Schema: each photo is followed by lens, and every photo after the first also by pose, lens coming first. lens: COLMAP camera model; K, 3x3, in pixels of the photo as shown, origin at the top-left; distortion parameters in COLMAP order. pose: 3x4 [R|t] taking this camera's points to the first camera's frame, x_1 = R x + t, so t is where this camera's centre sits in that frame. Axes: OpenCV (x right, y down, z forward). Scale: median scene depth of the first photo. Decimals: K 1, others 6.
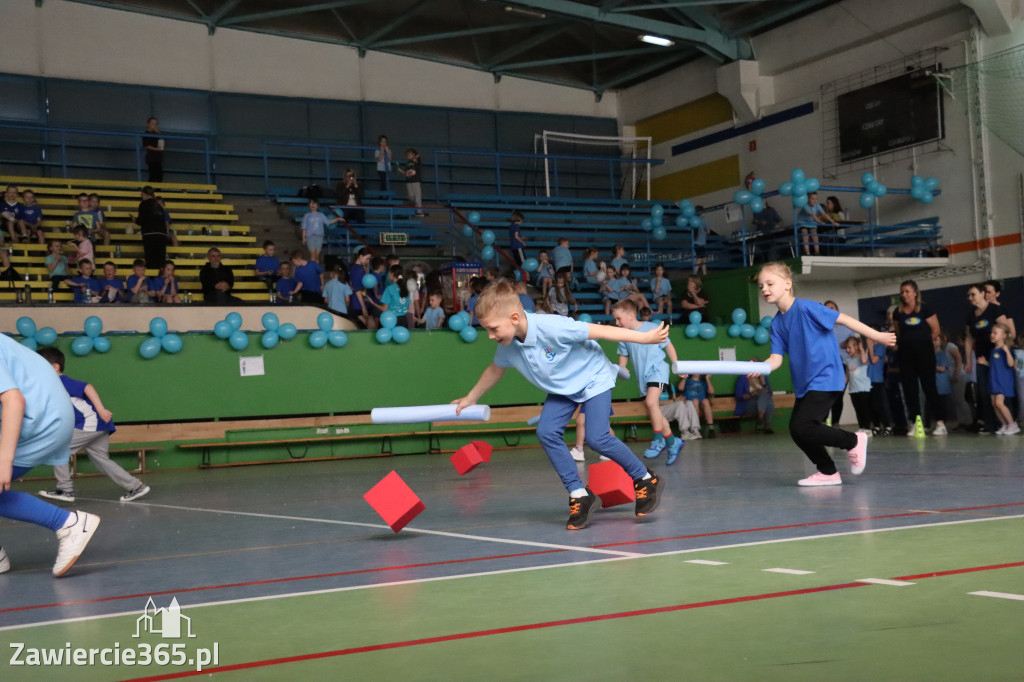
lens RADIAL K [[1481.3, 0, 524.6], [0, 1481.3, 341.7], [0, 0, 1]] dist [0.112572, 0.000000]
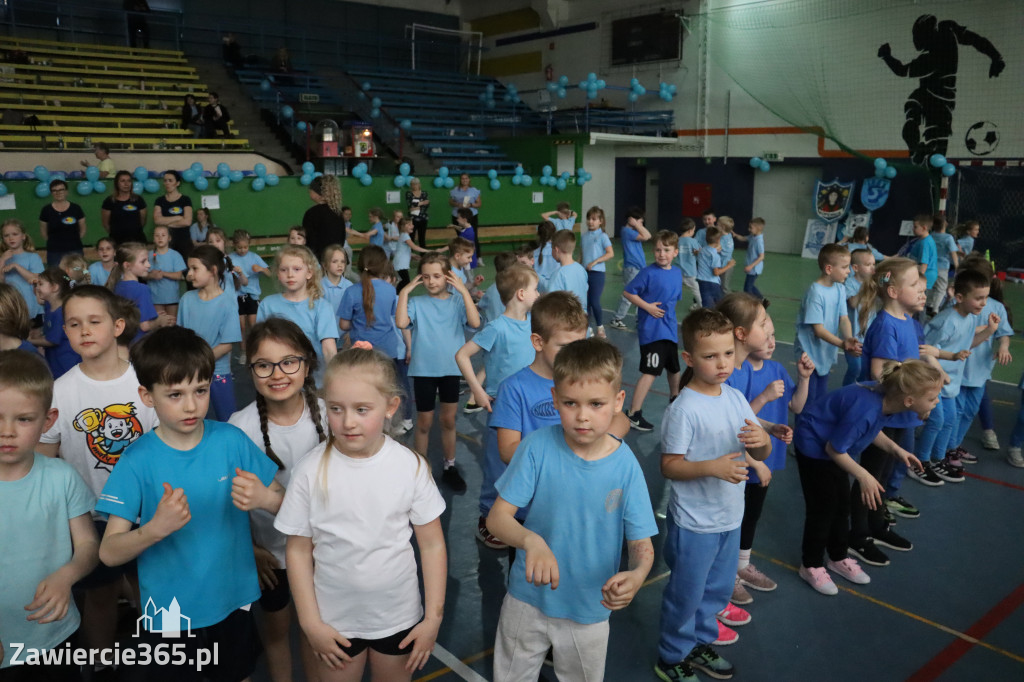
lens RADIAL K [[847.0, 0, 512.2], [0, 847.0, 343.9], [0, 0, 1]] dist [-0.168935, 0.143158]
pose [[0.983646, 0.022459, 0.178708, -0.033815], [-0.066163, 0.967882, 0.242541, -0.047966], [-0.167521, -0.250399, 0.953539, 0.151896]]
